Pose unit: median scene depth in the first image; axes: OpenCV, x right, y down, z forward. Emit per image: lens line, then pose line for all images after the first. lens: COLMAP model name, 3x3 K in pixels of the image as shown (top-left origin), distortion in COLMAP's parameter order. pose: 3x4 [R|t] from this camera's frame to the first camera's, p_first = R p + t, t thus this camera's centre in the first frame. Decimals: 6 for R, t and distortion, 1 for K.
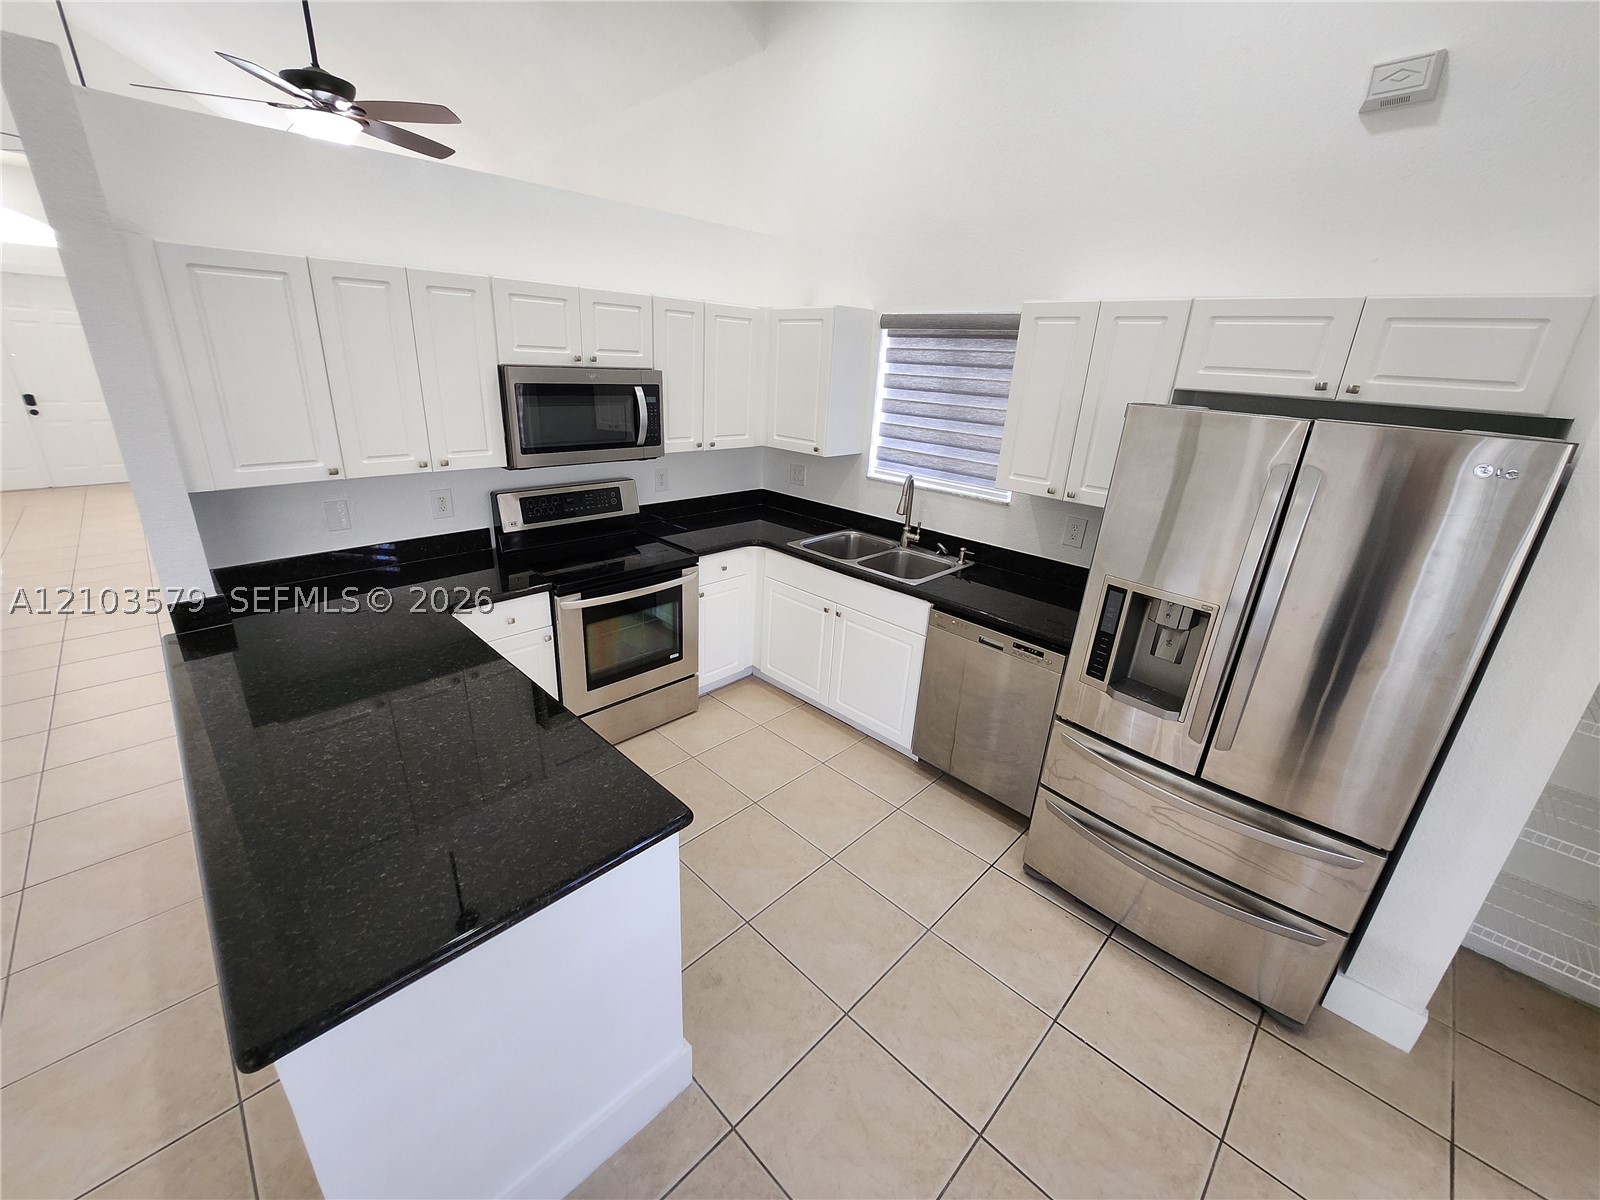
lens RADIAL K [[637.1, 0, 778.9], [0, 637.1, 592.9], [0, 0, 1]] dist [-0.016613, -0.000196]
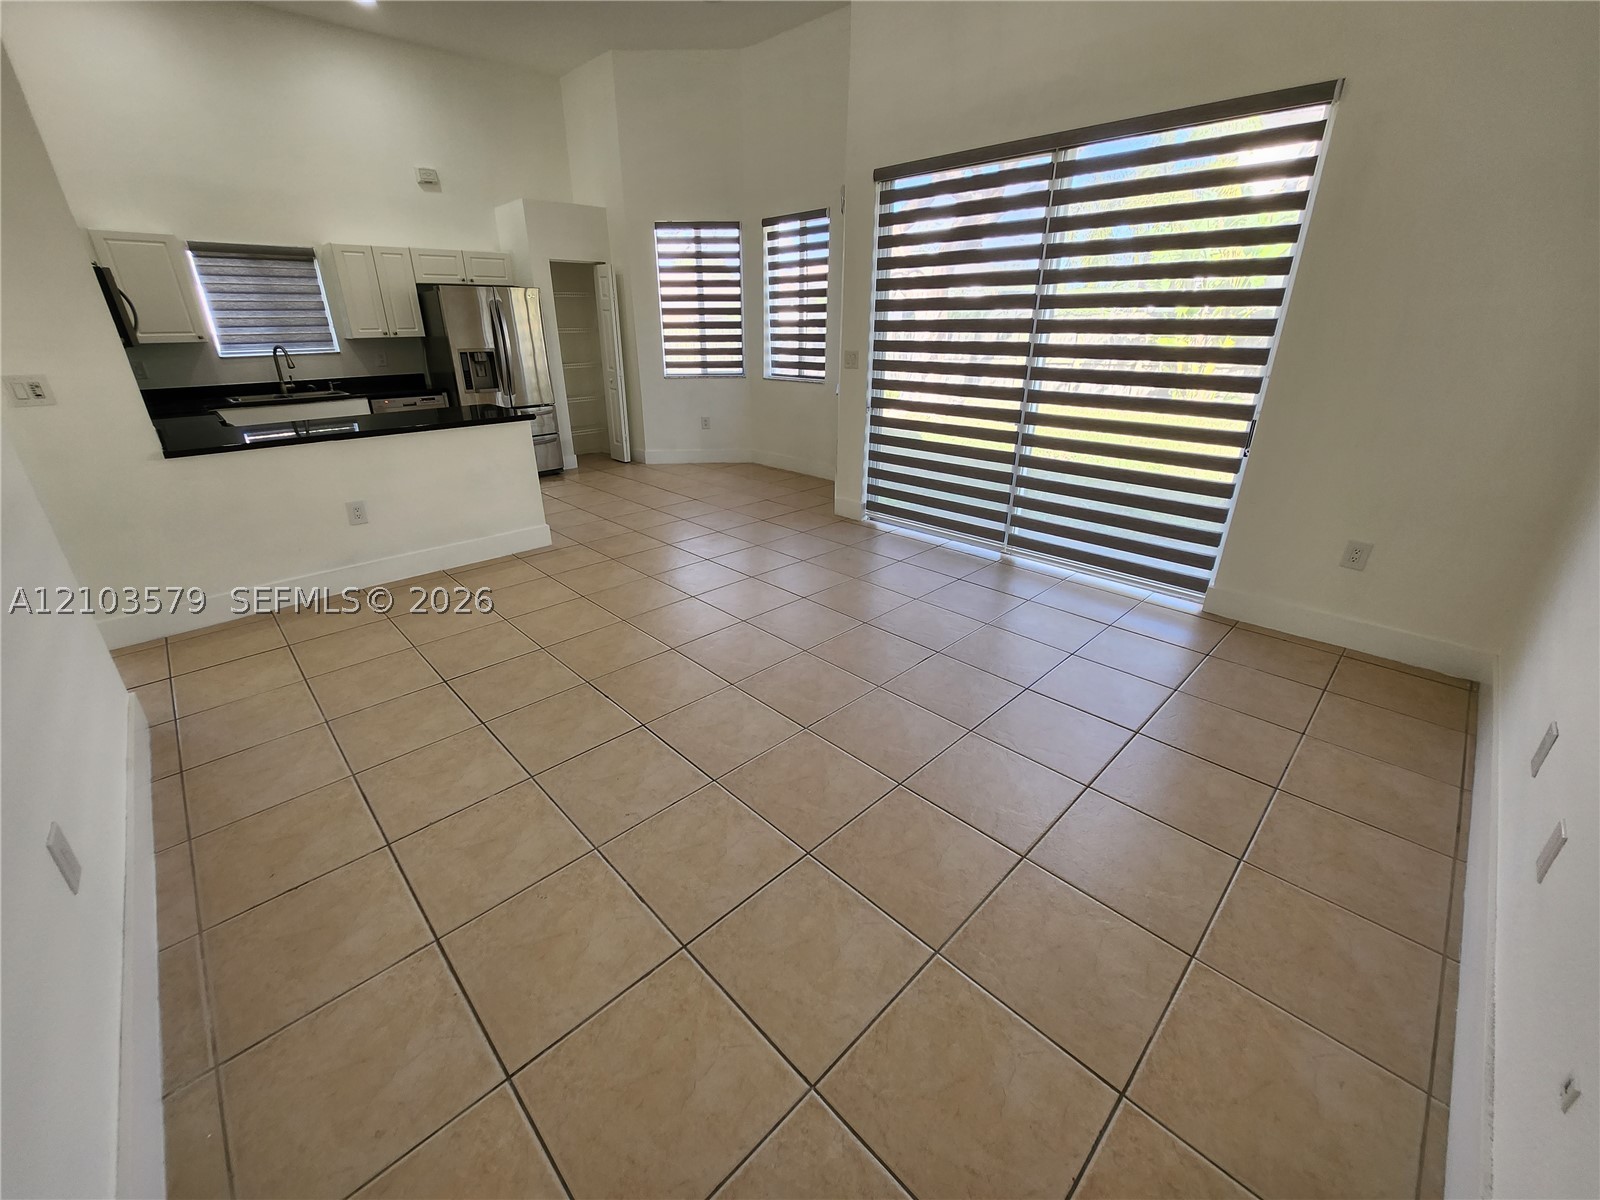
lens RADIAL K [[653.6, 0, 773.5], [0, 653.6, 565.6], [0, 0, 1]] dist [0.002000, -0.000142]
pose [[0.027961, -0.394178, 0.918609, -1.685619], [0.351594, 0.864125, 0.360097, 0.166039], [-0.935735, 0.312908, 0.162753, -0.334307]]
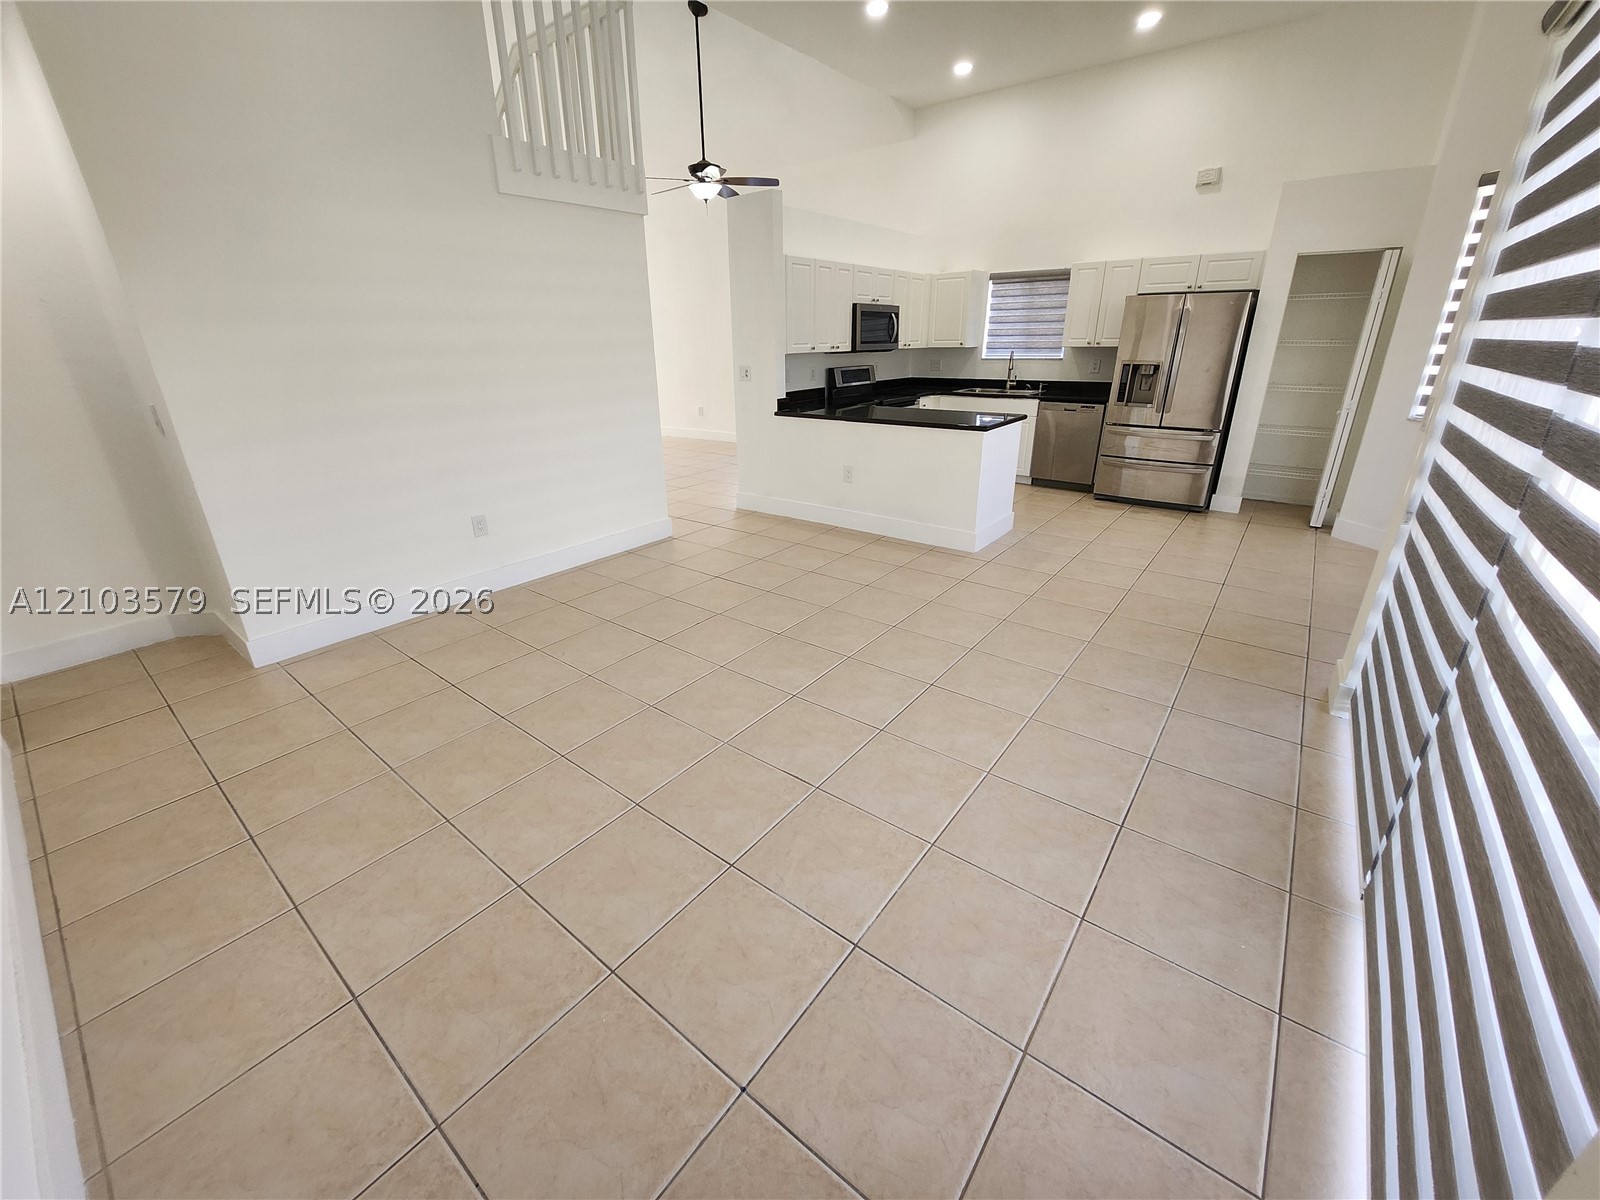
lens RADIAL K [[637.1, 0, 778.9], [0, 637.1, 592.9], [0, 0, 1]] dist [-0.016613, -0.000196]
pose [[0.991223, -0.101552, 0.084644, -0.871416], [0.098912, 0.994486, 0.034837, 0.490614], [-0.087715, -0.026159, 0.995802, -1.097011]]
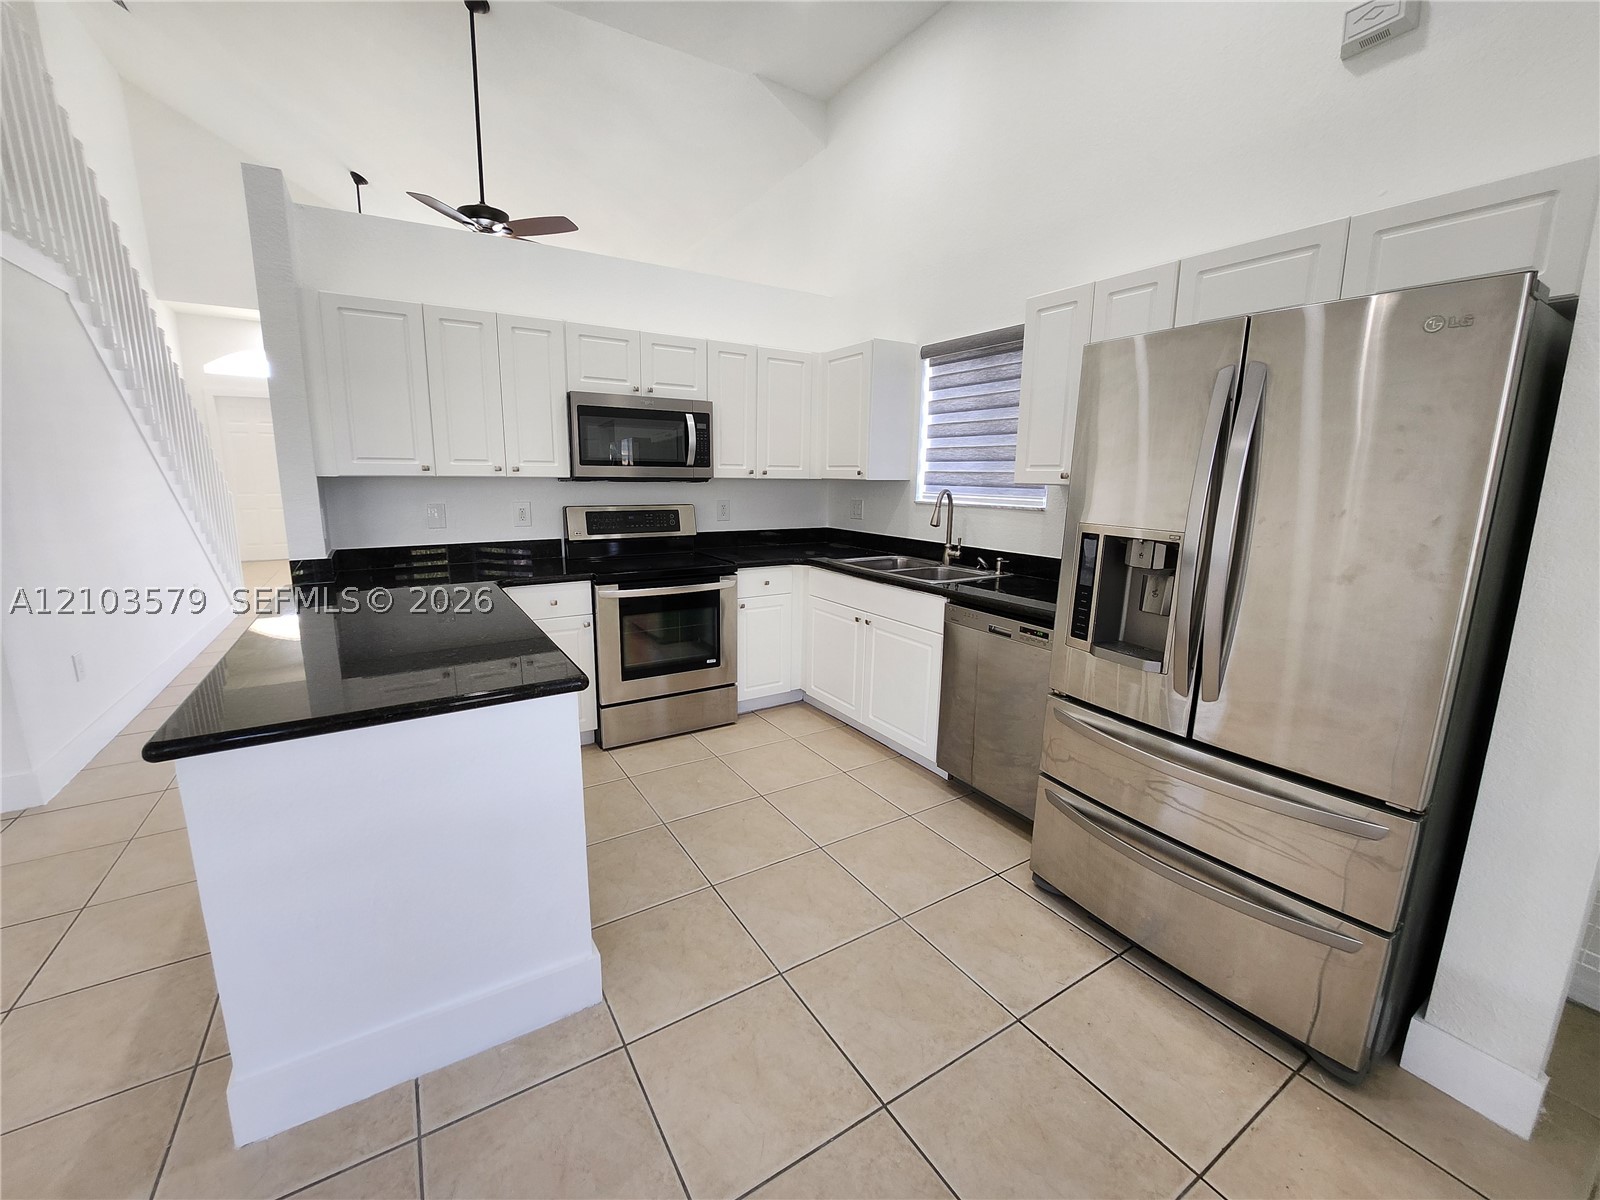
lens RADIAL K [[637.1, 0, 778.9], [0, 637.1, 592.9], [0, 0, 1]] dist [-0.016613, -0.000196]
pose [[0.972535, 0.009876, -0.232546, 0.200828], [-0.049476, 0.985038, -0.165081, 0.169112], [0.227437, 0.172052, 0.958473, 0.004554]]
